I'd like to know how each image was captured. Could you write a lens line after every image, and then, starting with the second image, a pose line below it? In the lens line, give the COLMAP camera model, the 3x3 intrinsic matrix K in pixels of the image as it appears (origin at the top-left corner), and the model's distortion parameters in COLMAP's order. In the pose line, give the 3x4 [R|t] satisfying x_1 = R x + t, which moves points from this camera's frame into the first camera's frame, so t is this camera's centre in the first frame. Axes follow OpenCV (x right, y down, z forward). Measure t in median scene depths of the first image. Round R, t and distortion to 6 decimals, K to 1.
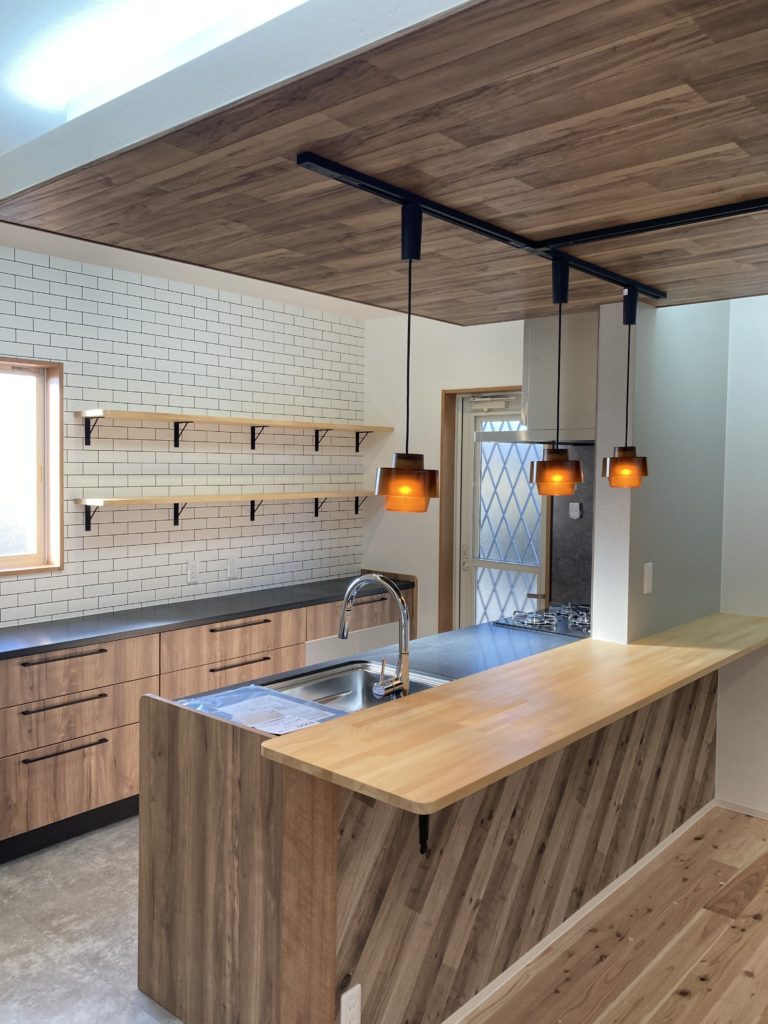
lens RADIAL K [[836.7, 0, 378.5], [0, 836.7, 507.0], [0, 0, 1]] dist [0.047568, -0.043044]
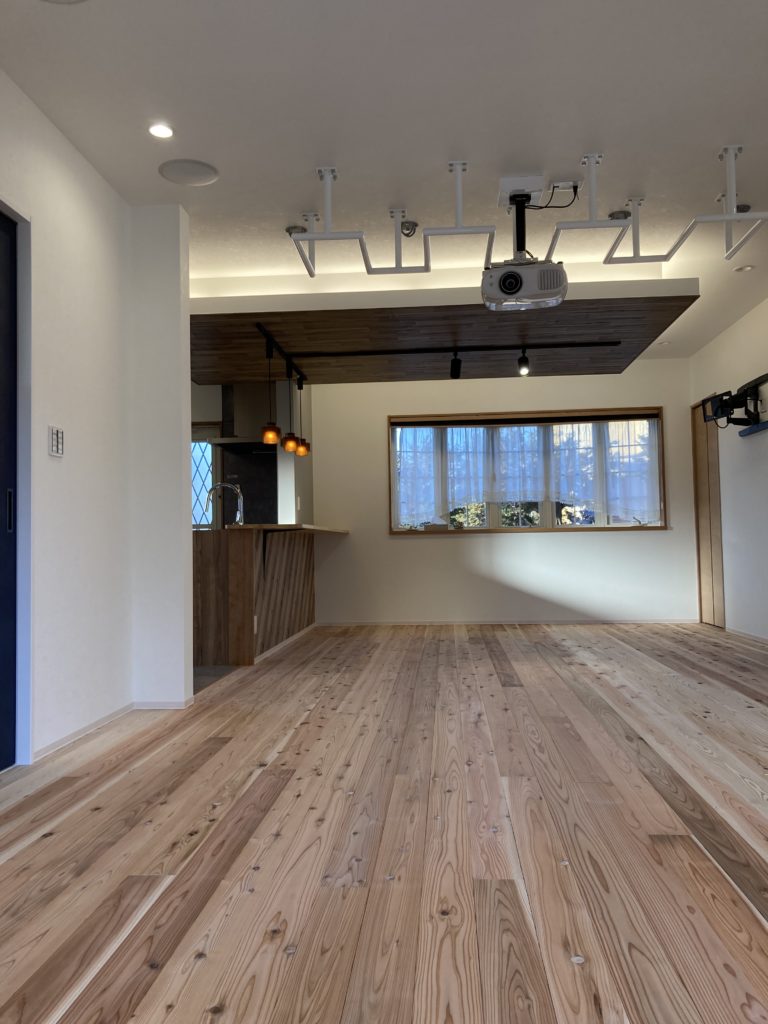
lens RADIAL K [[836.7, 0, 386.3], [0, 836.7, 518.1], [0, 0, 1]] dist [0.047568, -0.043044]
pose [[0.796619, -0.006624, 0.604445, -1.128665], [0.059926, 0.995880, -0.068065, 0.391055], [-0.601504, 0.090444, 0.793734, -1.220400]]
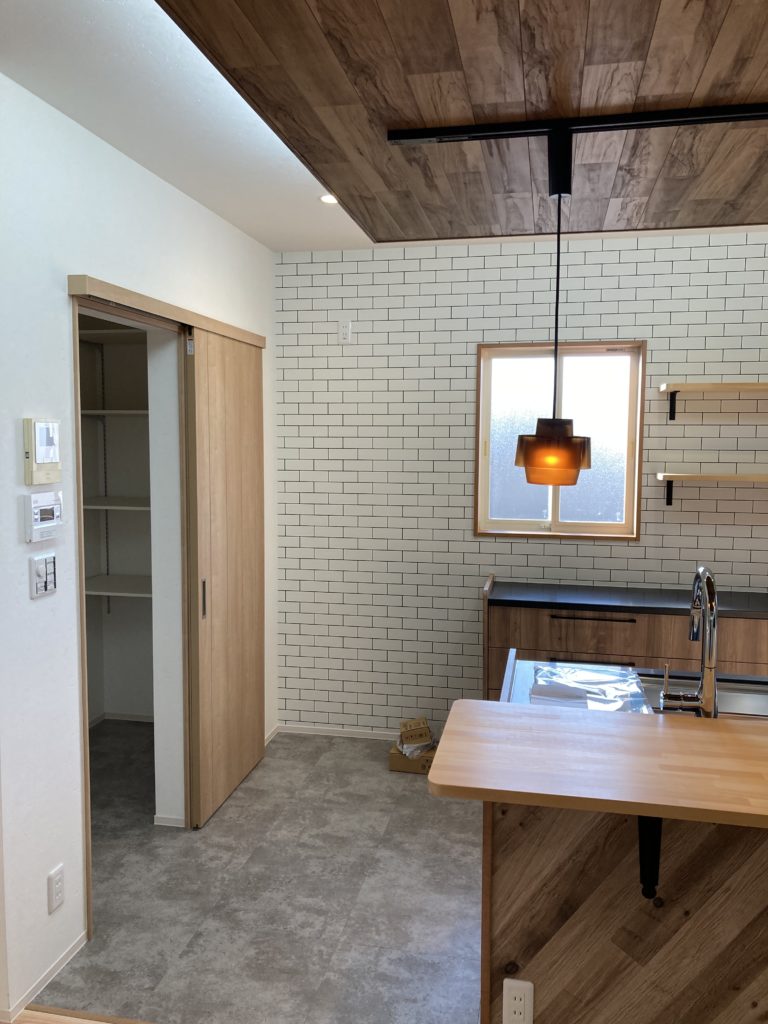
lens RADIAL K [[836.7, 0, 379.3], [0, 836.7, 515.0], [0, 0, 1]] dist [0.047568, -0.043044]
pose [[0.494650, 0.073198, -0.866004, 0.580145], [-0.046100, 0.997254, 0.057960, -0.004190], [0.867869, 0.011253, 0.496666, 0.324109]]
